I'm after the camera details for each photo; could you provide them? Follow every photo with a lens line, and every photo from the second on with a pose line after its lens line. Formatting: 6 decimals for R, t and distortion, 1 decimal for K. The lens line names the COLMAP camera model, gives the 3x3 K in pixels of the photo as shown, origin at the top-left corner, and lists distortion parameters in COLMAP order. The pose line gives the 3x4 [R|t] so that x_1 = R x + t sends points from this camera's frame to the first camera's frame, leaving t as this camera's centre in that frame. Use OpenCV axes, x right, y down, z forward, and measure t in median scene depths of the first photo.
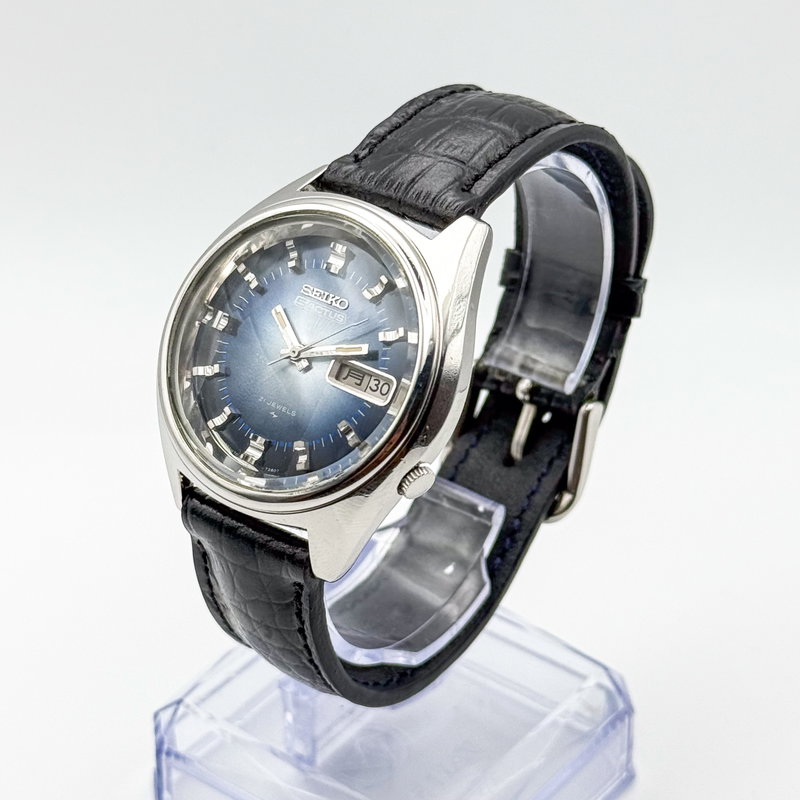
lens RADIAL K [[2217.7, 0, 400.0], [0, 2217.7, 400.0], [0, 0, 1]] dist [0.029717, 0.548231]
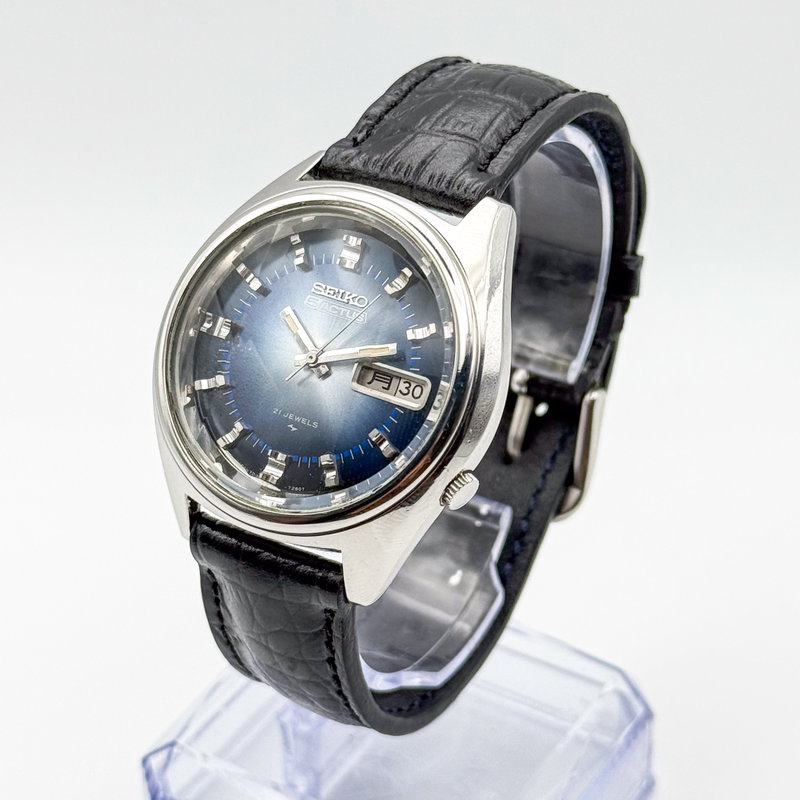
lens RADIAL K [[2217.7, 0, 400.0], [0, 2217.7, 400.0], [0, 0, 1]] dist [0.029717, 0.548231]
pose [[0.992844, -0.063790, 0.100956, -0.100143], [0.063103, 0.997957, 0.009983, -0.010479], [-0.101387, -0.003541, 0.994841, 0.085982]]
